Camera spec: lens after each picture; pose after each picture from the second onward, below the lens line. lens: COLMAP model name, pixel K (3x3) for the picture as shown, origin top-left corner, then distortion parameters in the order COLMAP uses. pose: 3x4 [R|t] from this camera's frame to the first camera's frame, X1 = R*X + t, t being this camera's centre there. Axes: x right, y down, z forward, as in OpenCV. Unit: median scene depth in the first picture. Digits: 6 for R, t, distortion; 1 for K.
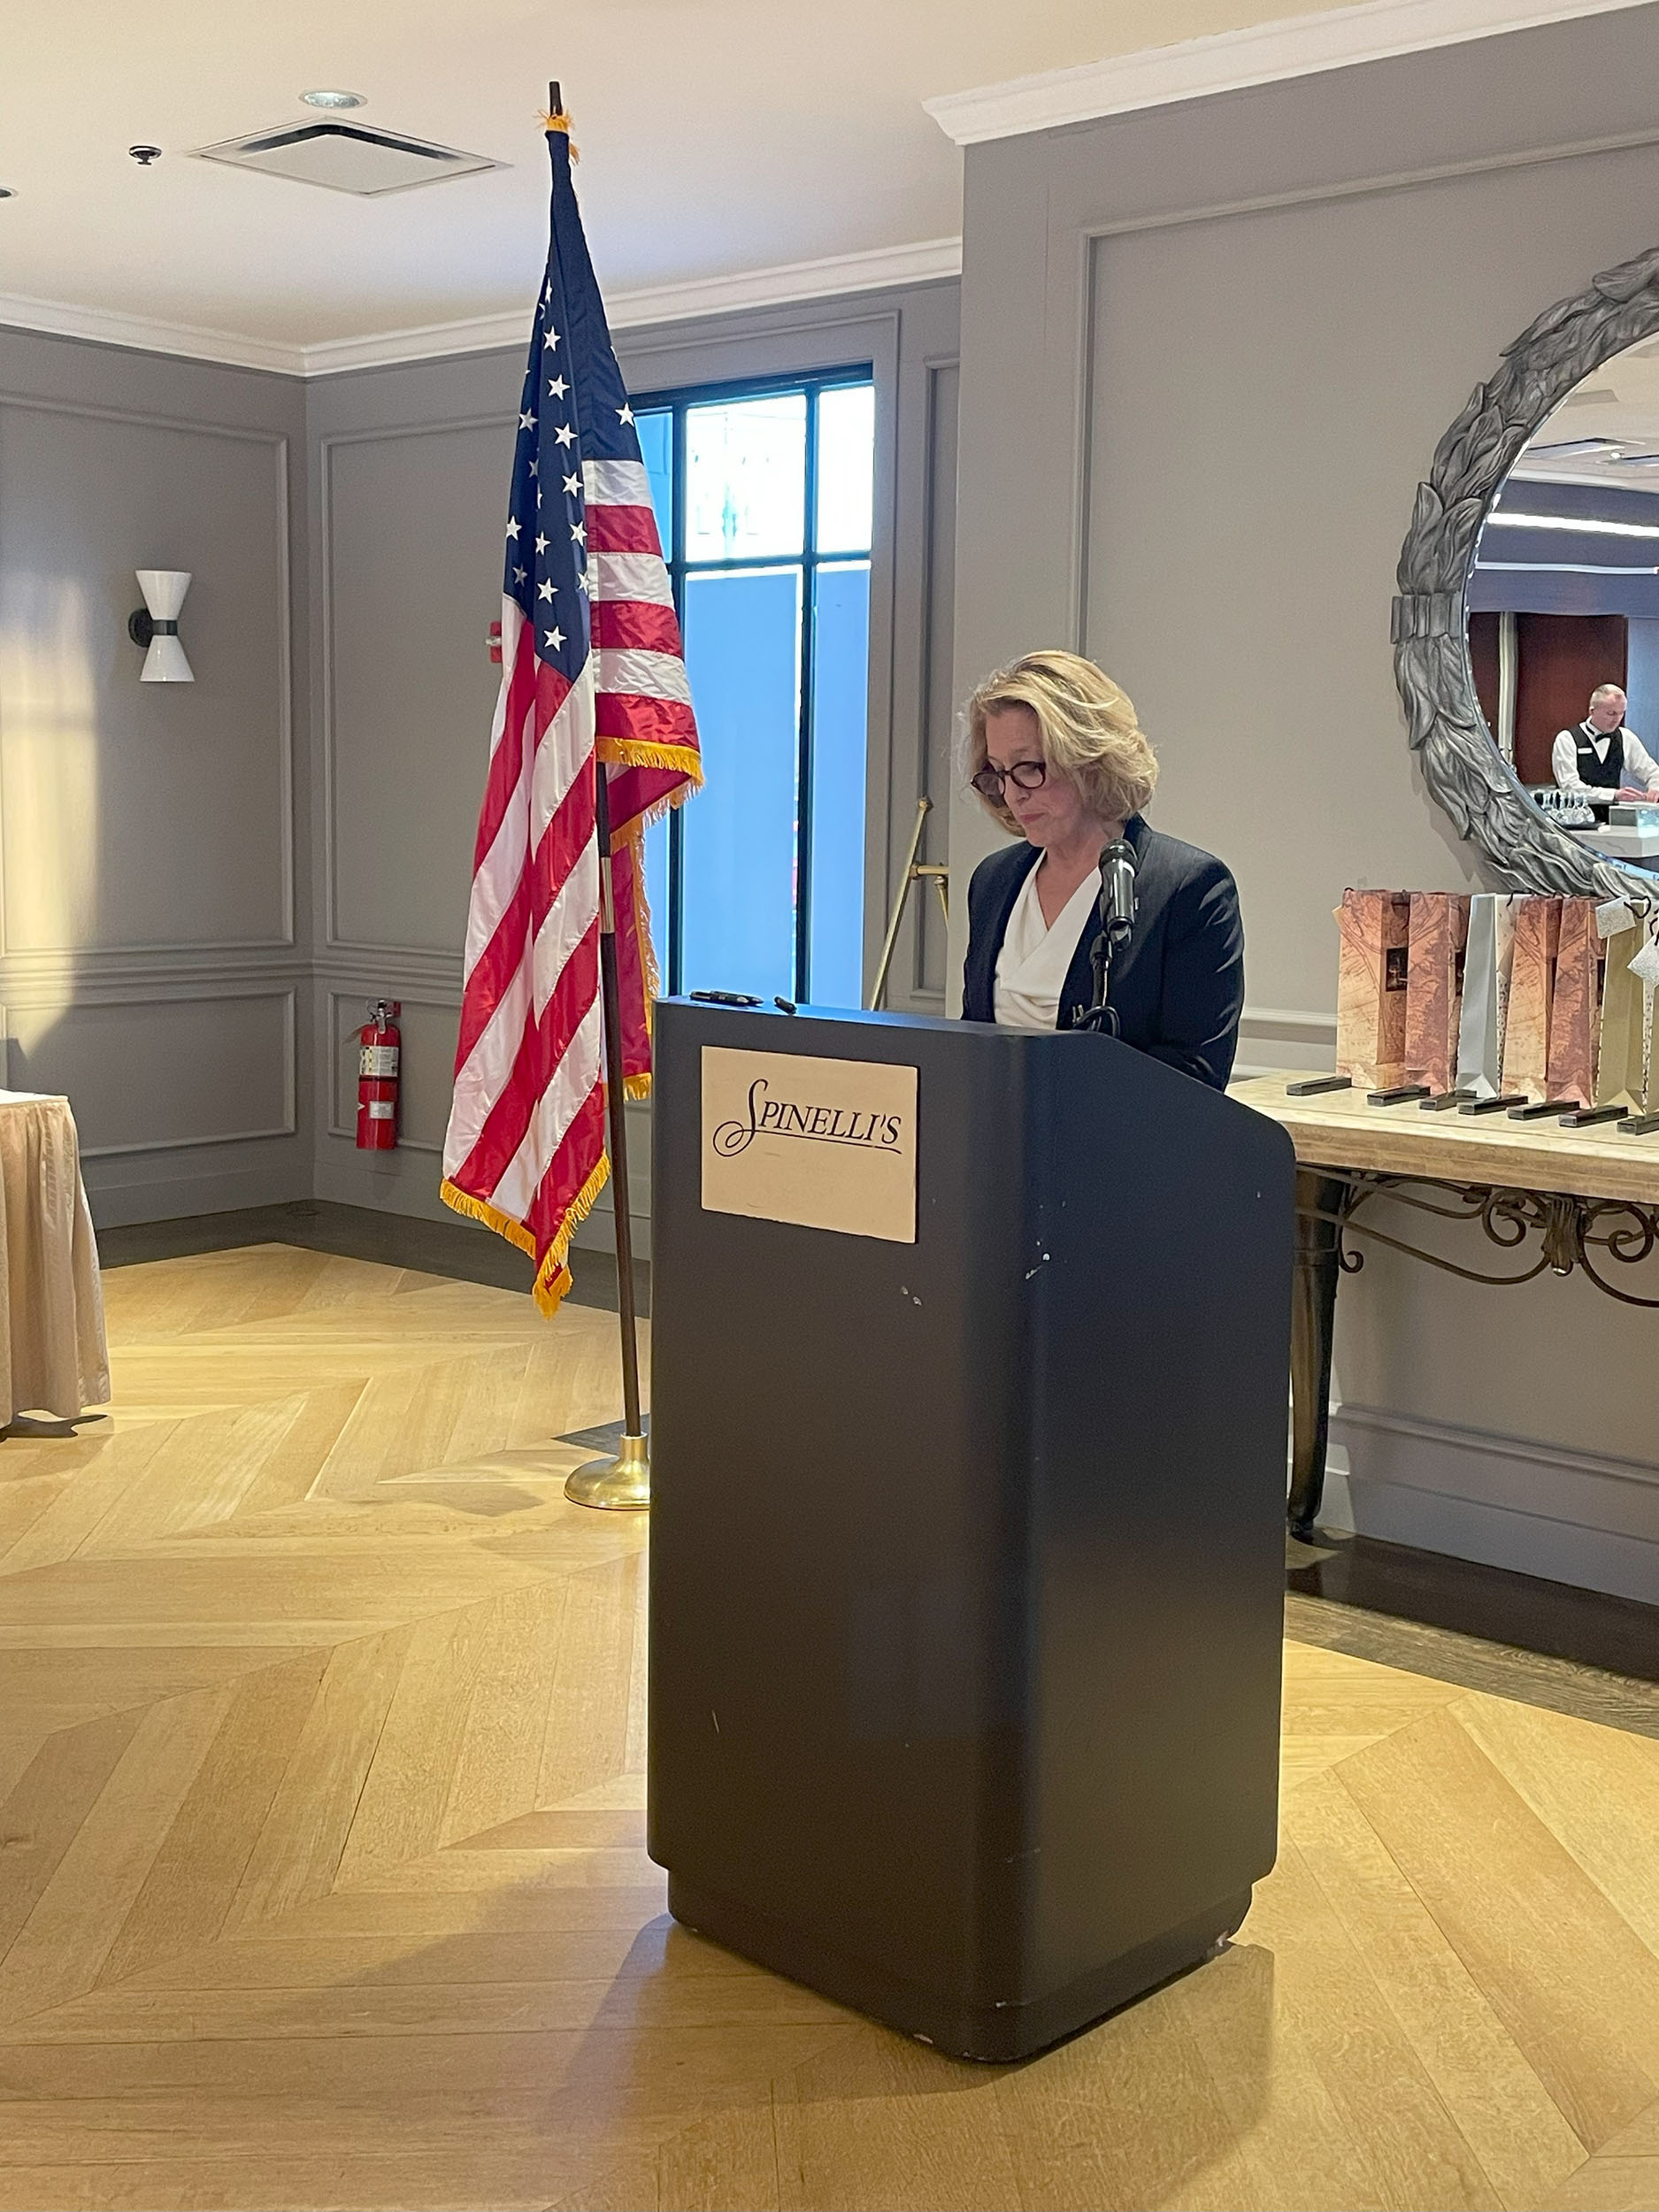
lens RADIAL K [[2428.7, 0, 829.5], [0, 2428.7, 1106.0], [0, 0, 1]] dist [0.000890, 0.000755]
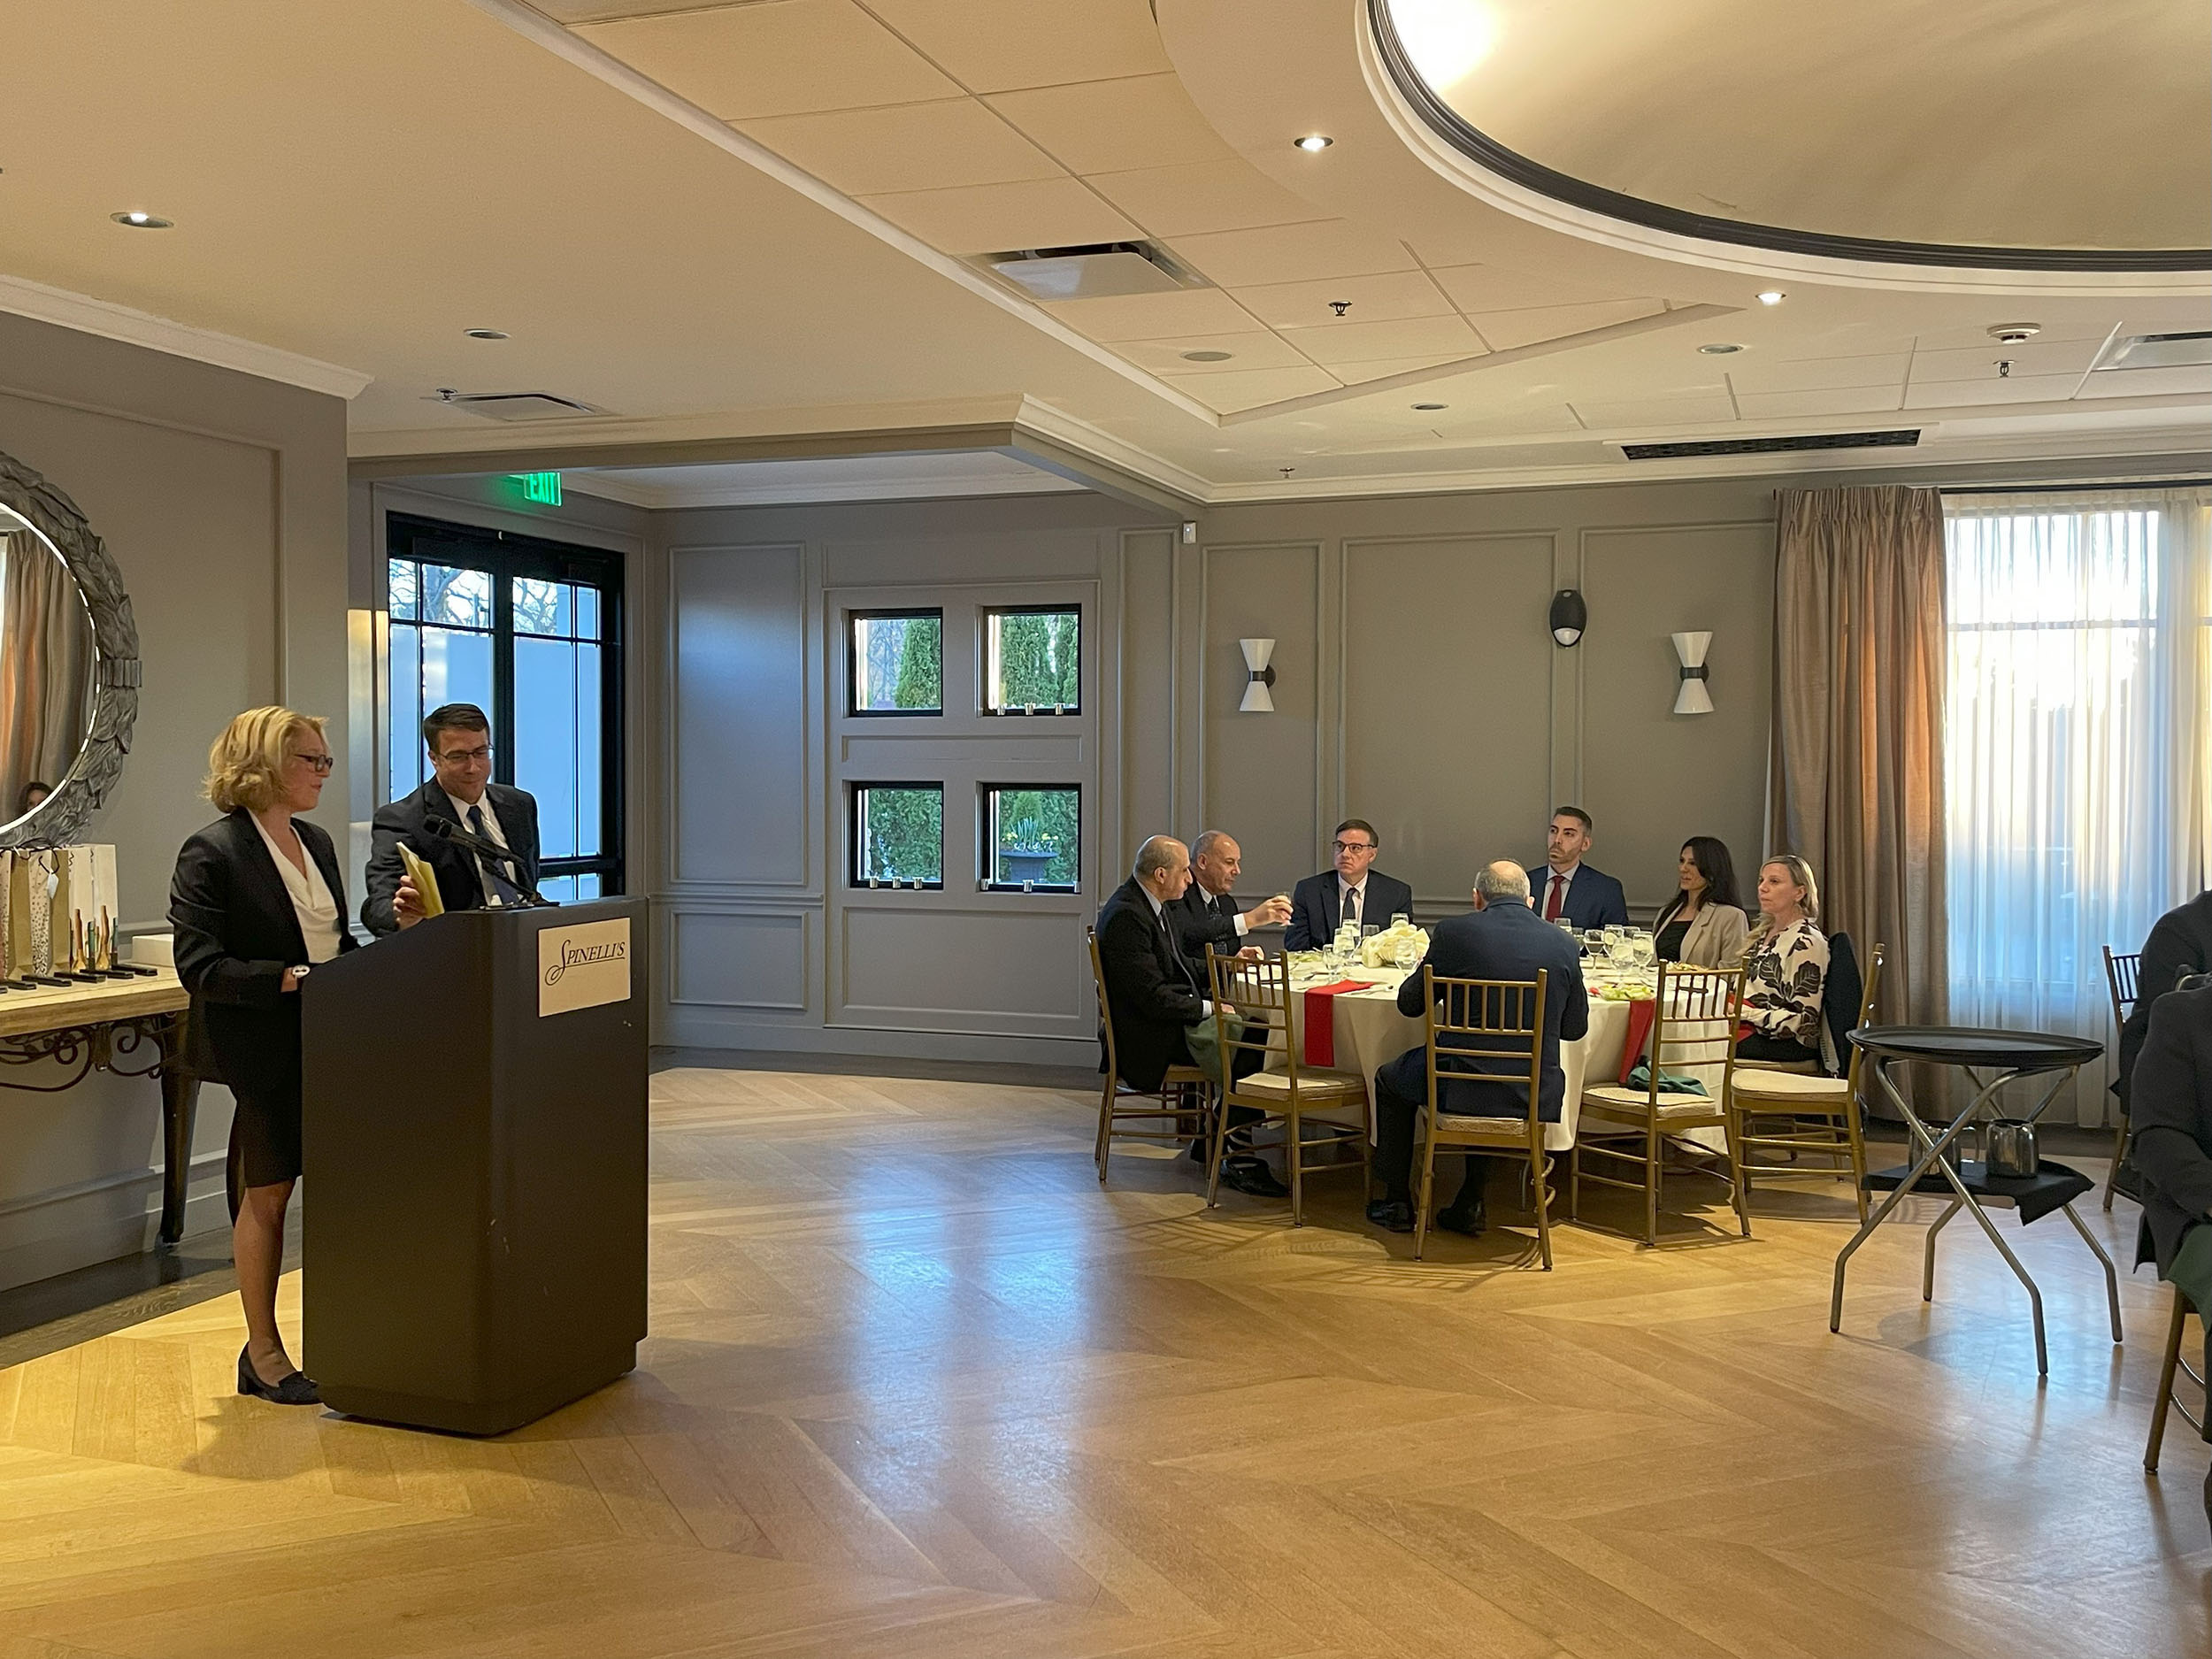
lens RADIAL K [[2018.2, 0, 1106.0], [0, 2018.2, 829.5], [0, 0, 1]] dist [0.010126, 0.009427]
pose [[-0.360744, -0.041631, 0.931735, -1.359475], [0.108431, 0.990357, 0.086232, -0.154435], [-0.926340, 0.132137, -0.352751, 0.913962]]
